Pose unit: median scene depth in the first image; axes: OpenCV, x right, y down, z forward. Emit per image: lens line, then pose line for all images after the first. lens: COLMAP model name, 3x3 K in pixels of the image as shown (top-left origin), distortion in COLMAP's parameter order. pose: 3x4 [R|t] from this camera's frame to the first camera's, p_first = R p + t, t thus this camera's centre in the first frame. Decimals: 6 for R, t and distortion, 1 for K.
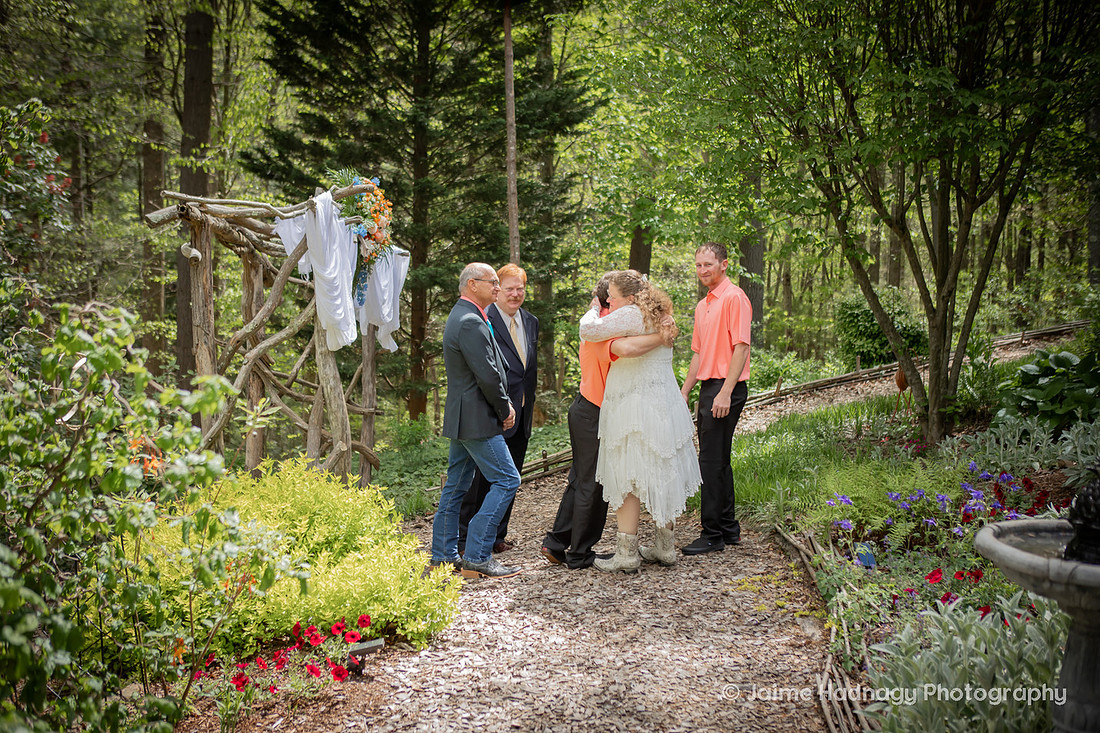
lens RADIAL K [[1291.2, 0, 550.0], [0, 1291.2, 366.5], [0, 0, 1]] dist [0.010116, 0.010898]
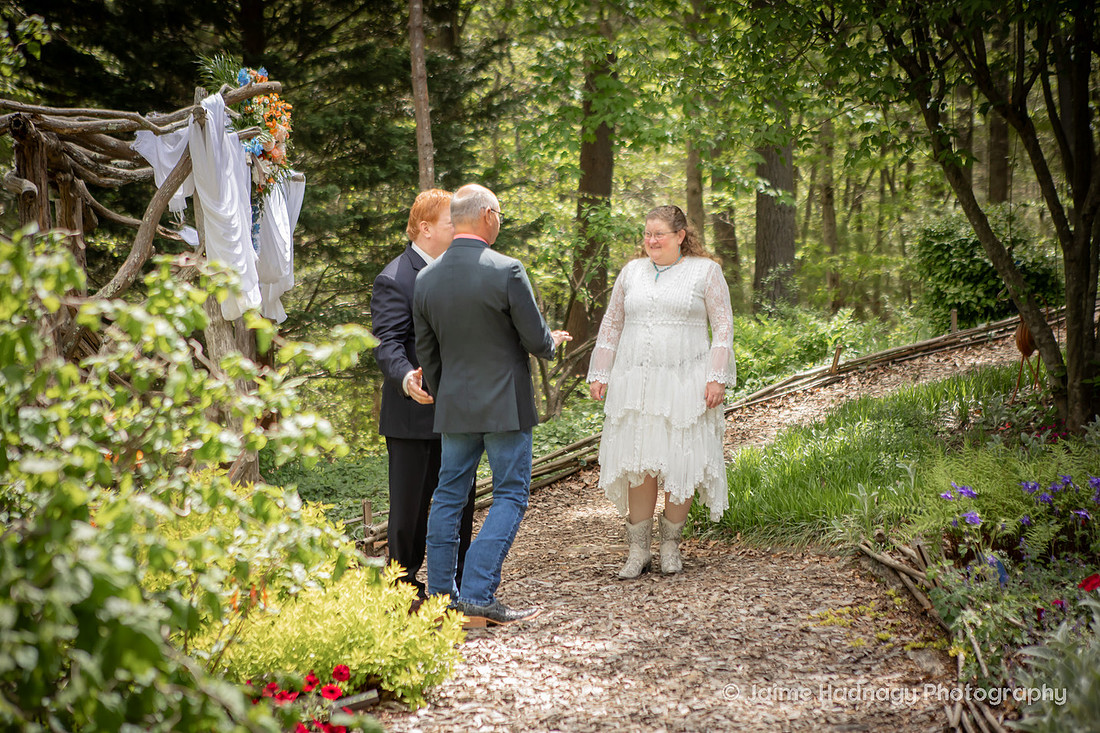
lens RADIAL K [[2222.9, 0, 553.2], [0, 2222.9, 351.6], [0, 0, 1]] dist [0.363098, -0.222826]
pose [[0.997213, -0.033168, 0.066824, -0.071372], [0.033178, 0.999449, 0.000966, 0.009078], [-0.066820, 0.001254, 0.997764, -0.217868]]
